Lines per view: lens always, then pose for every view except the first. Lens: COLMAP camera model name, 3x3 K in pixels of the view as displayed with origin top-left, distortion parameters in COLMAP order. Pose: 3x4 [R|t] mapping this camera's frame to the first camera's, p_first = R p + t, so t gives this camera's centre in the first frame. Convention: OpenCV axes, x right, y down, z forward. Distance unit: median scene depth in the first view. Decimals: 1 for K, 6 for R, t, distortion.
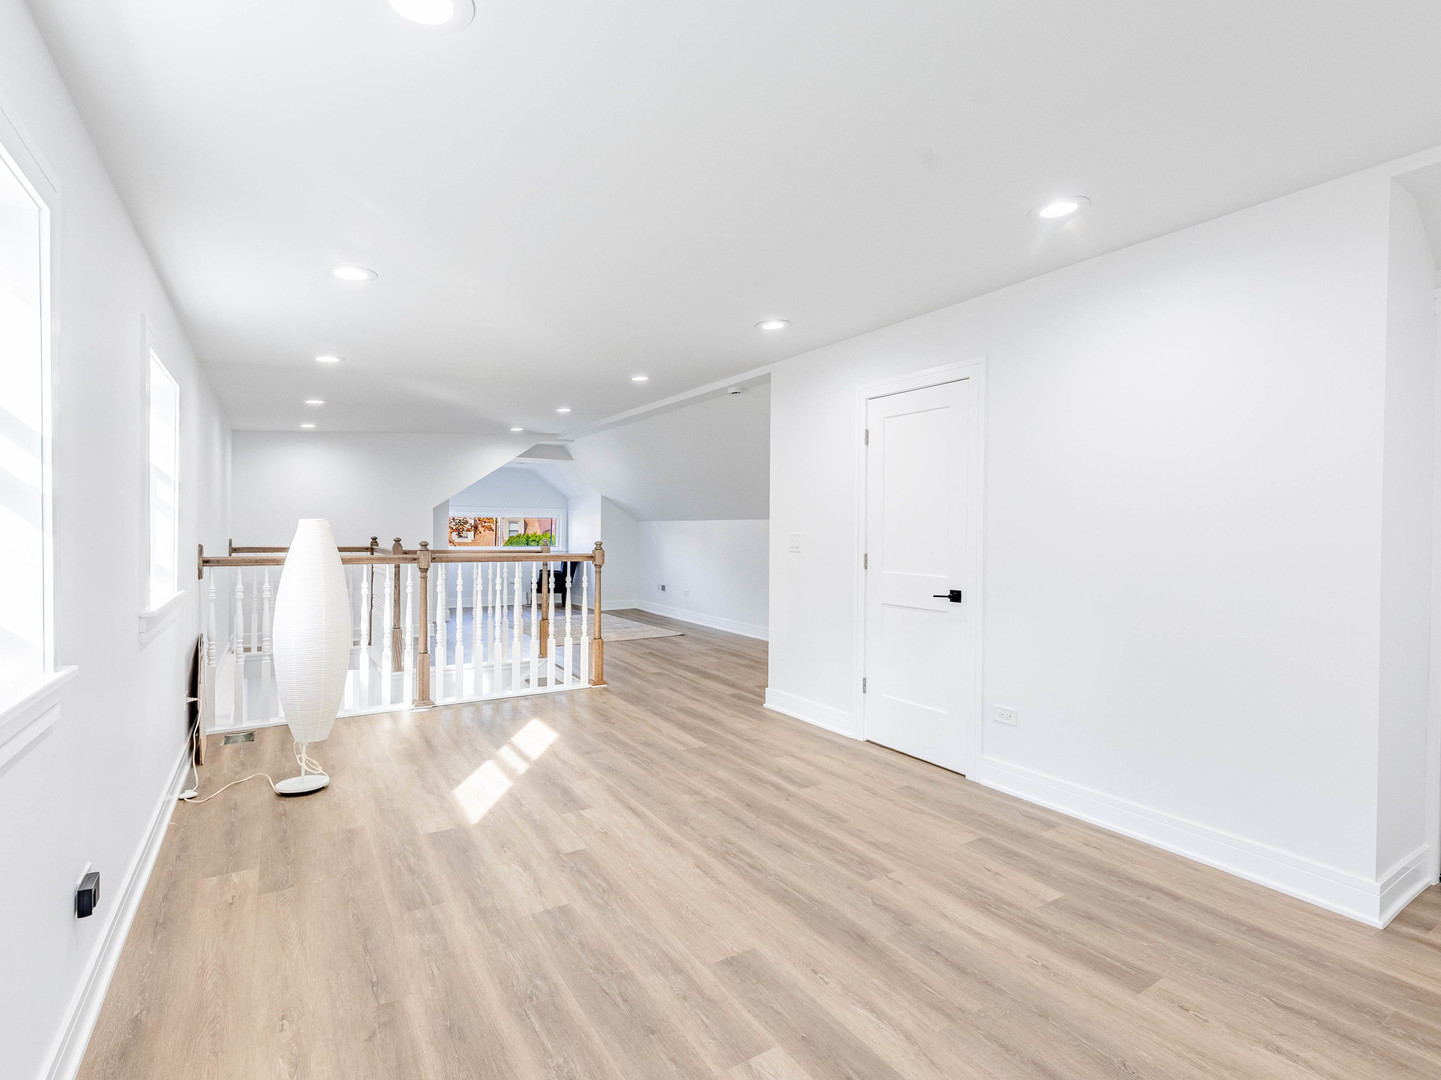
lens RADIAL K [[675.0, 0, 714.6], [0, 675.0, 534.7], [0, 0, 1]] dist [0.000033, -0.000612]
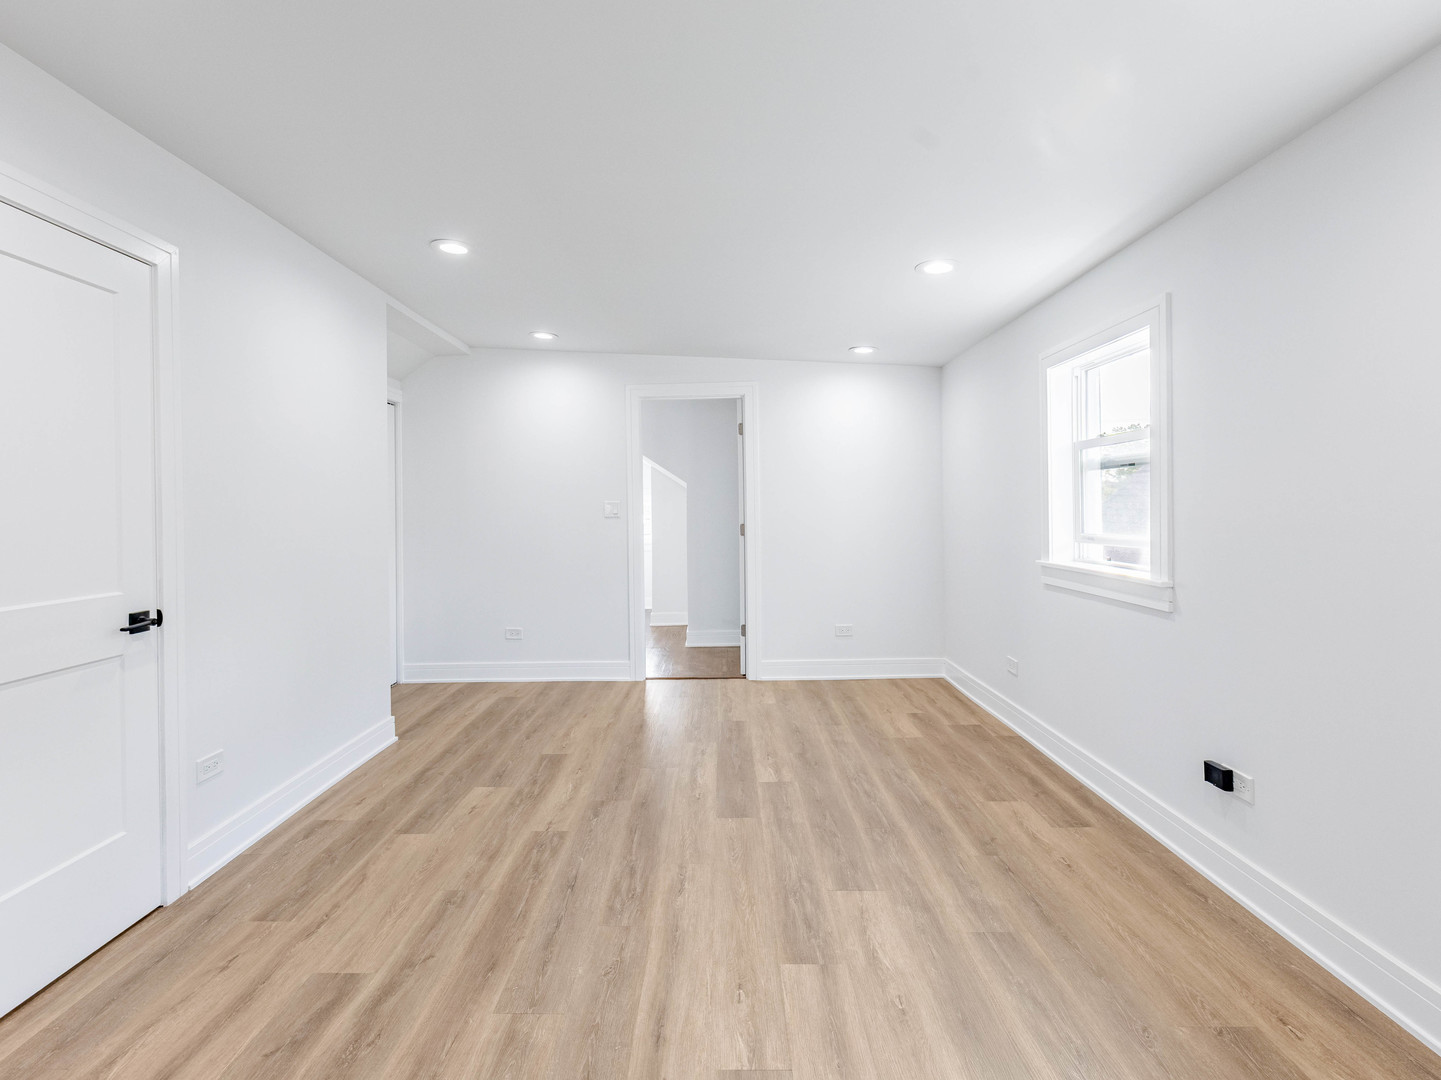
lens RADIAL K [[675.0, 0, 714.6], [0, 675.0, 534.7], [0, 0, 1]] dist [0.000033, -0.000612]
pose [[-0.833853, -0.014474, 0.551796, -0.535267], [0.015732, 0.998627, 0.049968, -0.007310], [-0.551762, 0.050347, -0.832481, 1.684075]]
